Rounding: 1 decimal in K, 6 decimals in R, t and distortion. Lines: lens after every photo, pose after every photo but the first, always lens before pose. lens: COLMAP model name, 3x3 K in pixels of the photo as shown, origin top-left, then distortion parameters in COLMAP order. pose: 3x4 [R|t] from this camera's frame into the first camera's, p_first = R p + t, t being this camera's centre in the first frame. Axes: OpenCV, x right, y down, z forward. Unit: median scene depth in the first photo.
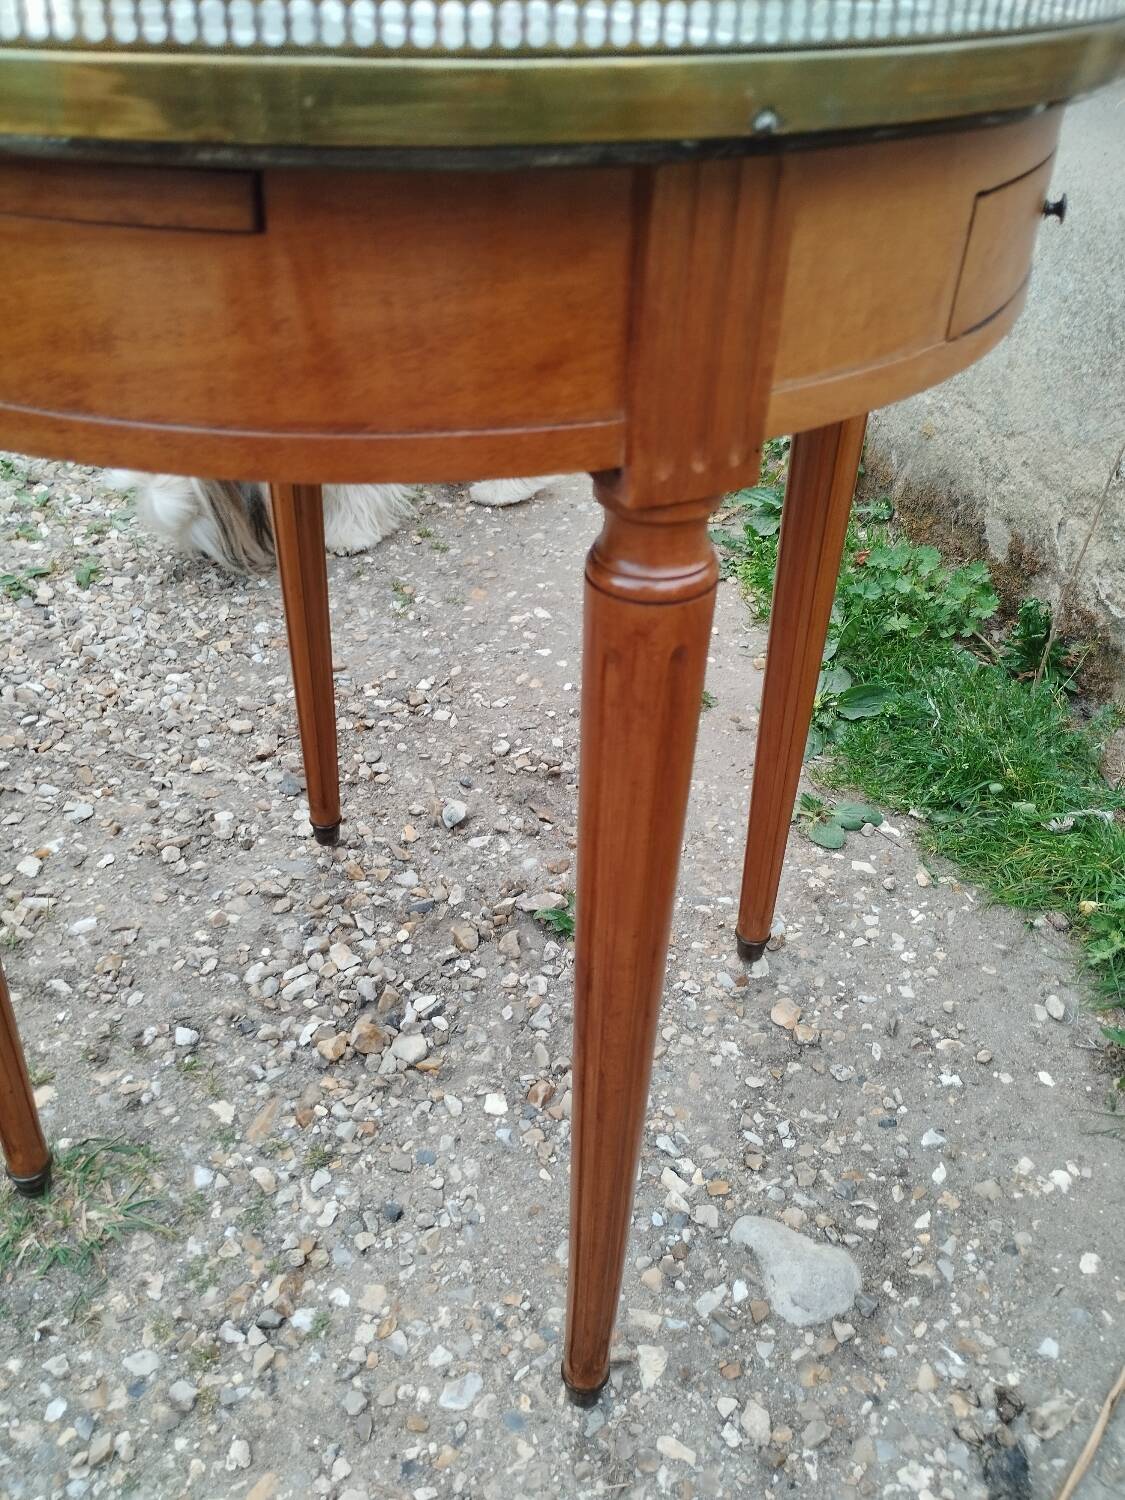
lens RADIAL K [[1286.9, 0, 567.3], [0, 1286.9, 734.3], [0, 0, 1]] dist [0.058889, -0.081728]
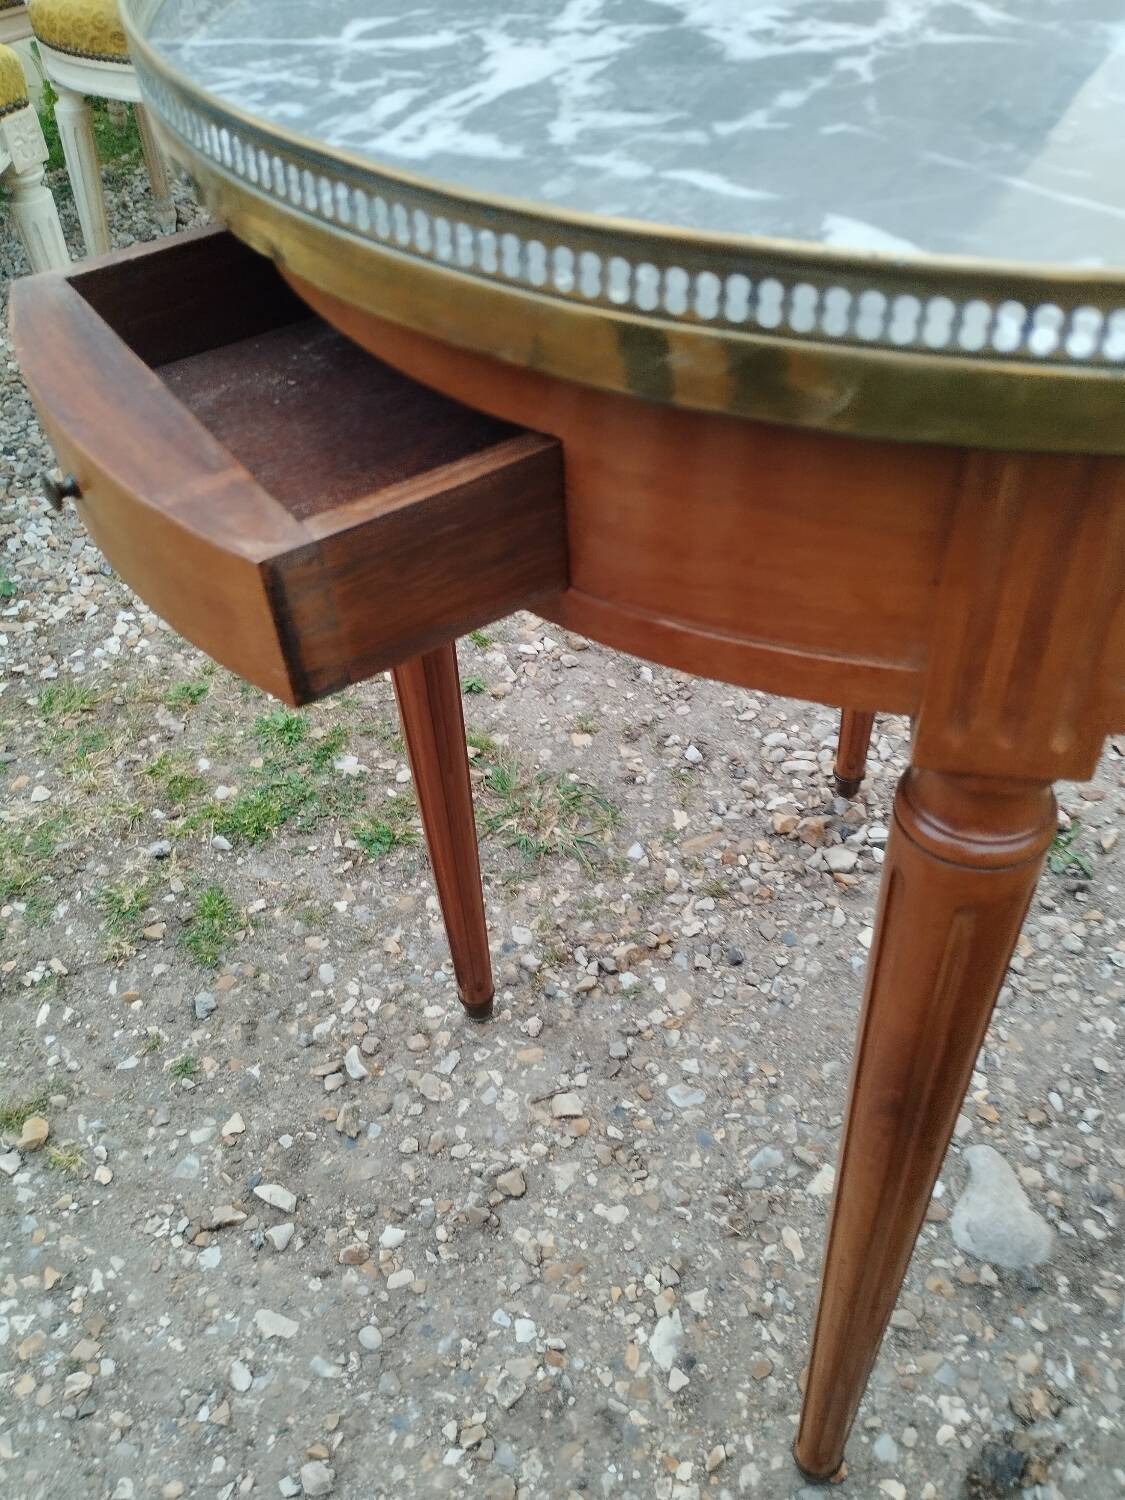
lens RADIAL K [[1286.9, 0, 577.4], [0, 1286.9, 753.7], [0, 0, 1]] dist [0.058889, -0.081728]
pose [[0.703618, 0.468764, -0.534025, 0.279975], [-0.372527, 0.883322, 0.284544, -0.072808], [0.605100, -0.001272, 0.796148, -0.029560]]
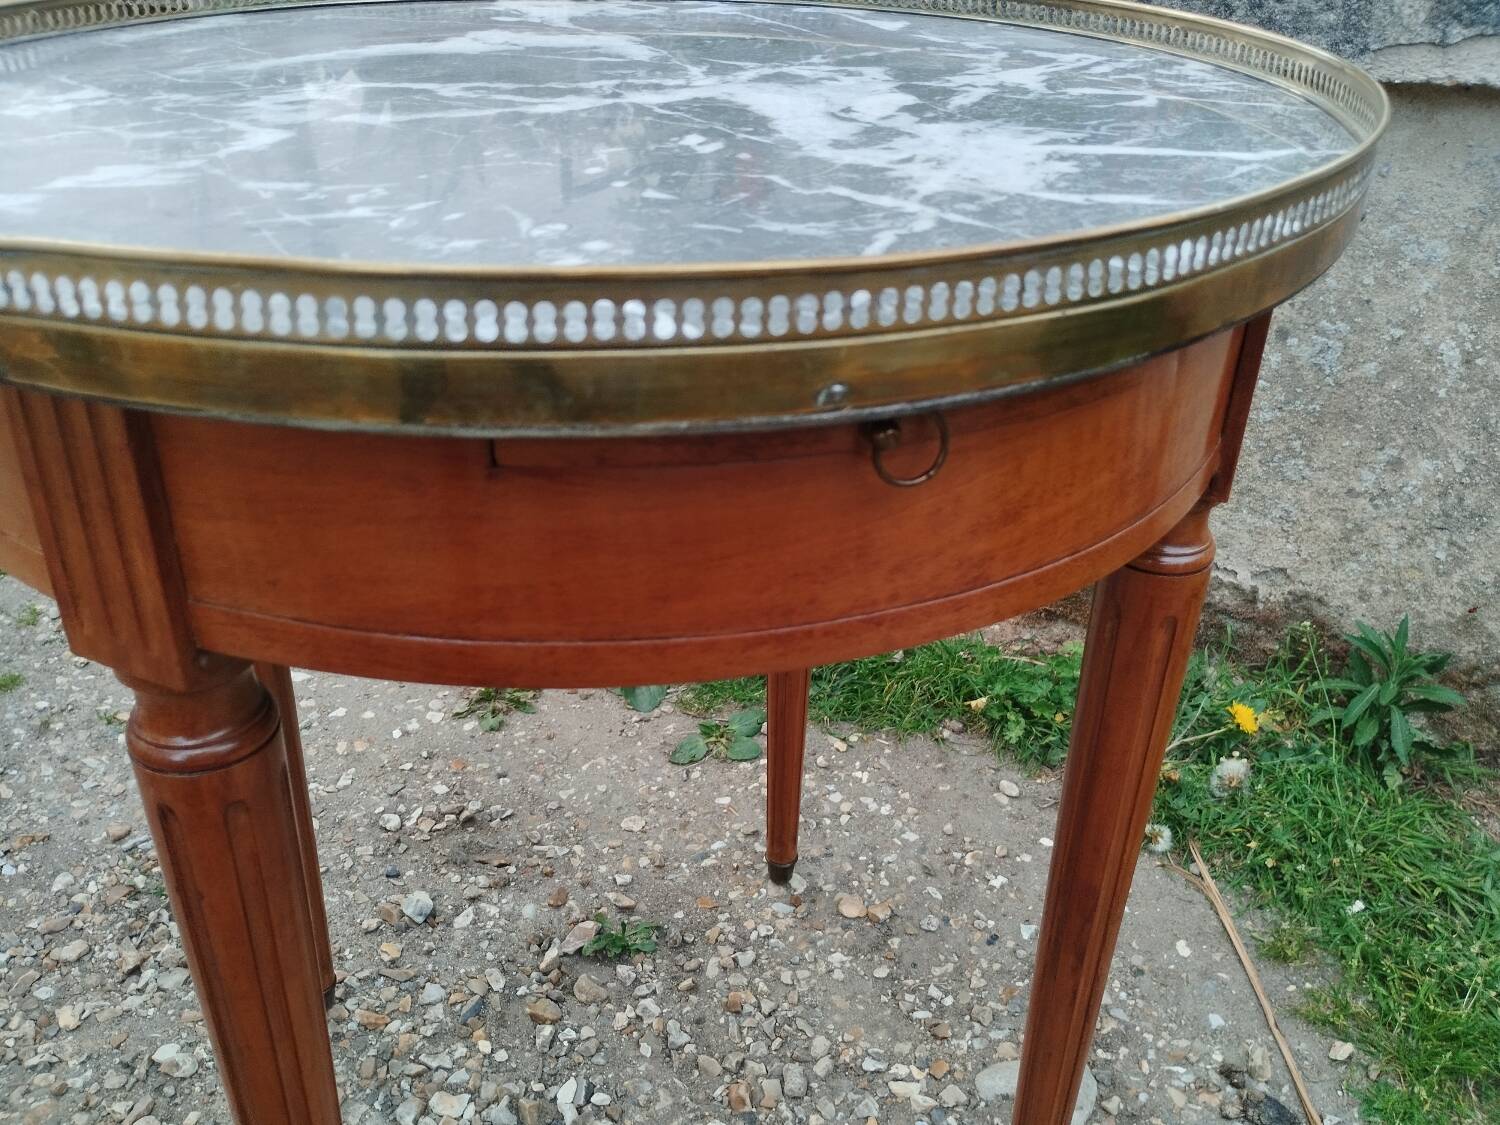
lens RADIAL K [[1286.9, 0, 745.7], [0, 1286.9, 542.3], [0, 0, 1]] dist [0.058889, -0.081728]
pose [[0.749805, -0.342344, 0.566209, -0.437035], [0.389188, 0.920245, 0.041017, -0.155984], [-0.535093, 0.189607, 0.823240, 0.088577]]
